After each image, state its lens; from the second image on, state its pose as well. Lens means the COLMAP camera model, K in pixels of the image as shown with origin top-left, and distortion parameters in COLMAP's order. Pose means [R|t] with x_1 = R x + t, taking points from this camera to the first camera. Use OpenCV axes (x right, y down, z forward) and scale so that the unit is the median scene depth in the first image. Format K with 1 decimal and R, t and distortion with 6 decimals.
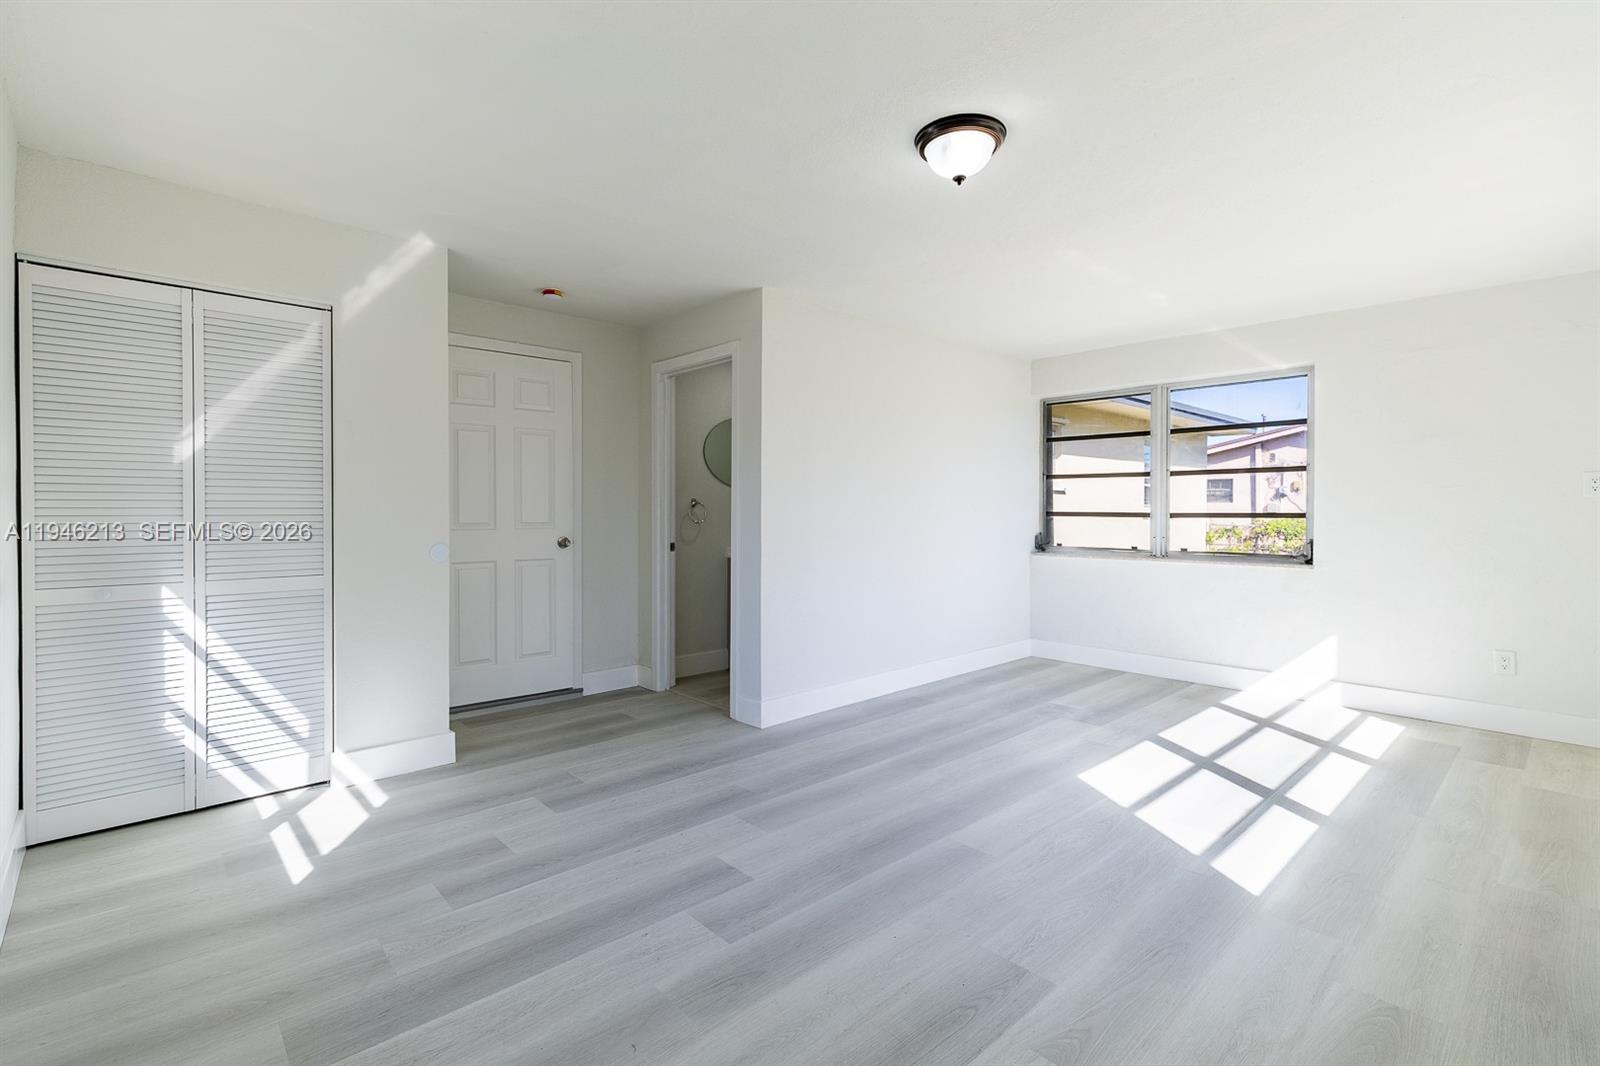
lens RADIAL K [[714.1, 0, 791.1], [0, 714.1, 525.7], [0, 0, 1]] dist [0.003579, 0.000483]
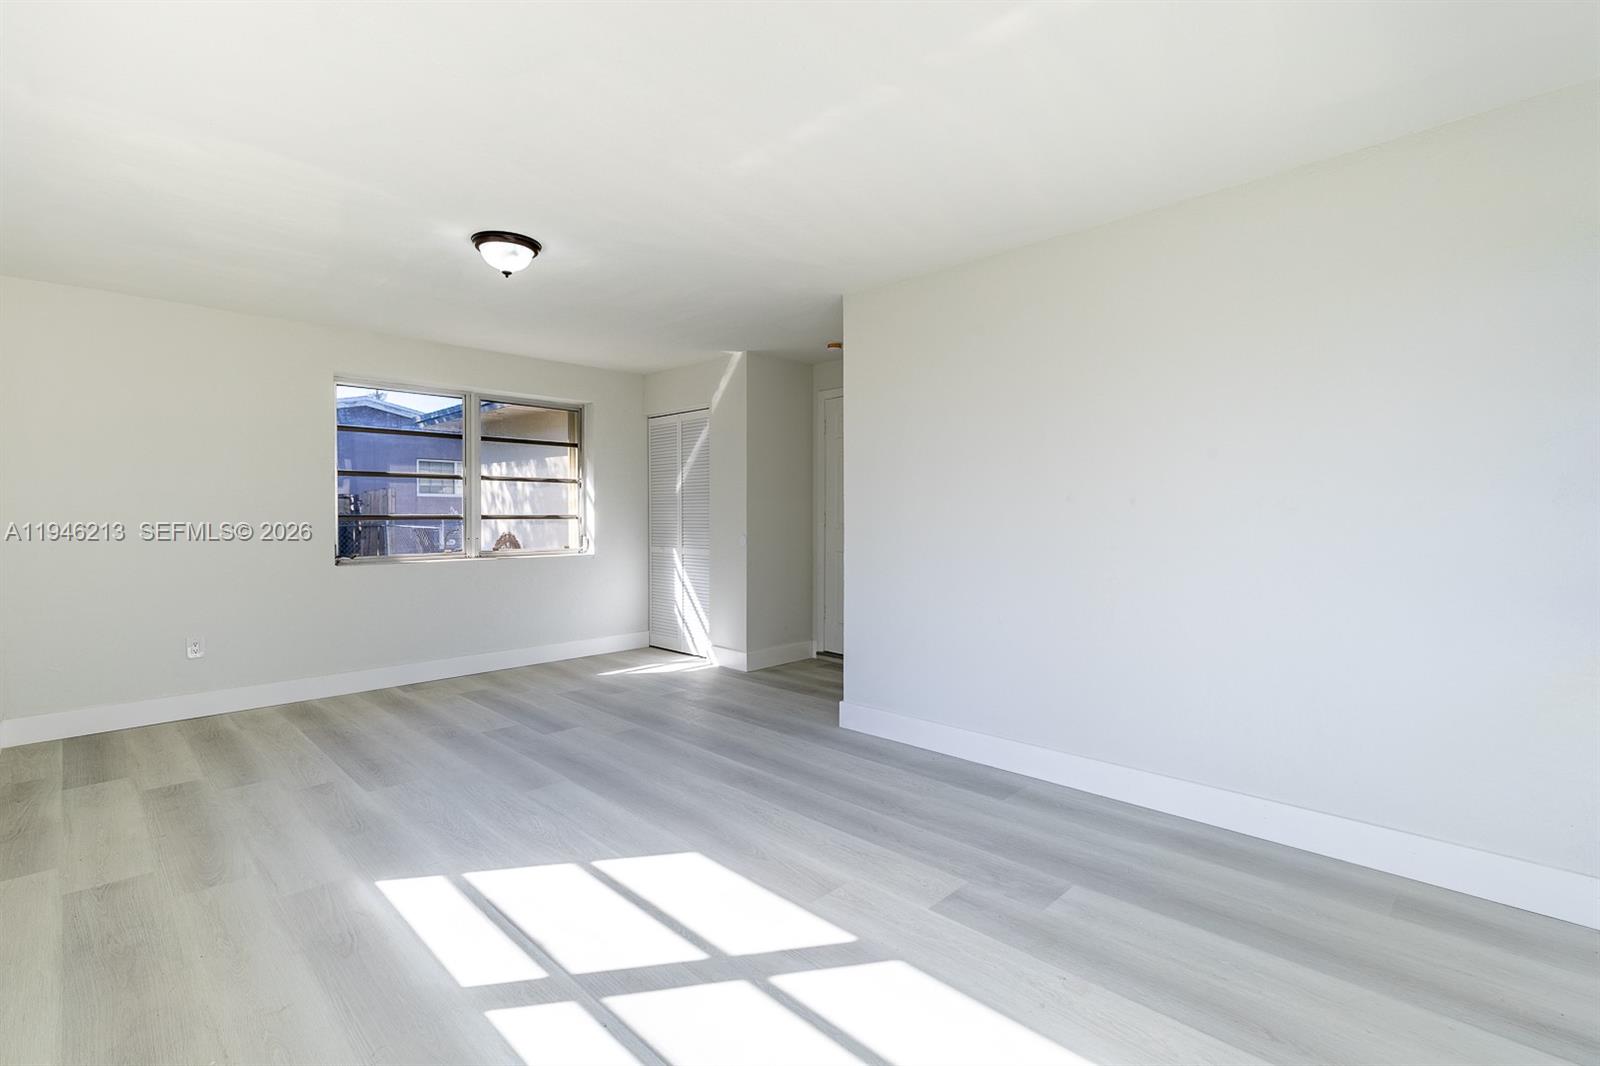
lens RADIAL K [[739.3, 0, 816.9], [0, 739.3, 515.9], [0, 0, 1]] dist [0.000353, -0.000654]
pose [[0.063545, -0.000016, -0.997979, 1.396216], [-0.018291, 0.999832, -0.001181, -0.021240], [0.997811, 0.018329, 0.063534, 1.235771]]
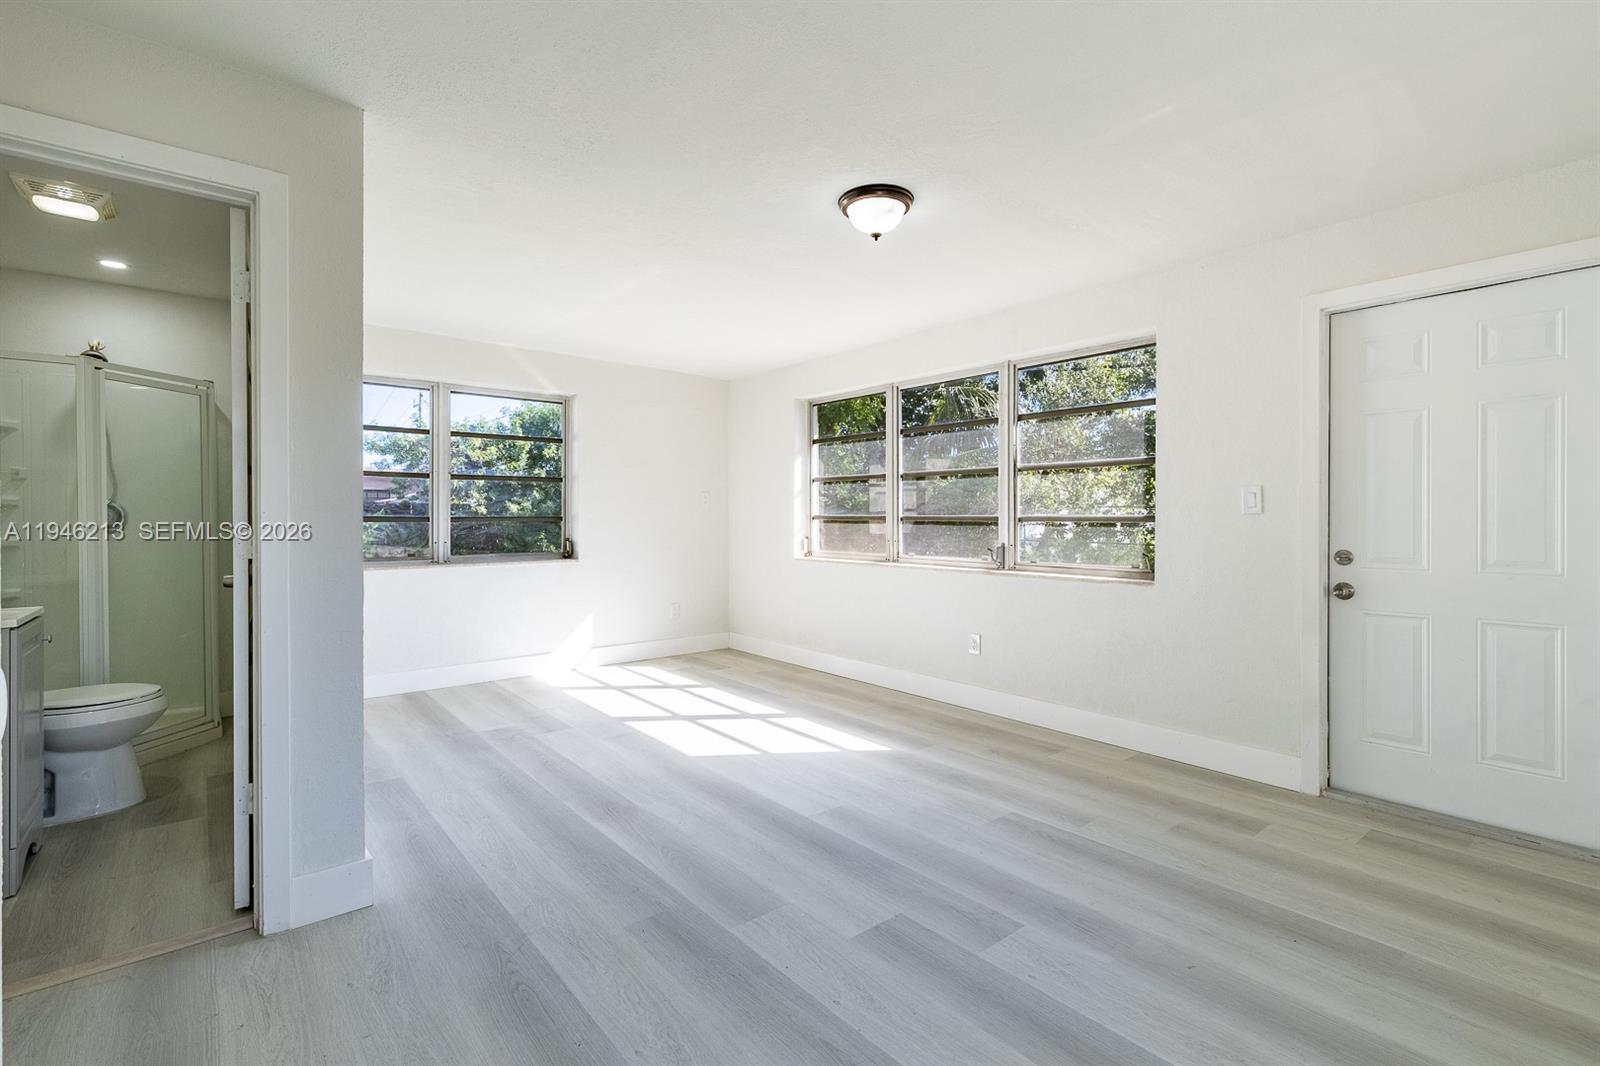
lens RADIAL K [[727.7, 0, 803.1], [0, 727.7, 525.5], [0, 0, 1]] dist [0.008699, -0.000056]
pose [[0.058063, -0.013078, 0.998227, -0.809137], [0.018999, 0.999748, 0.011993, -0.016175], [-0.998132, 0.018269, 0.058297, 0.864856]]
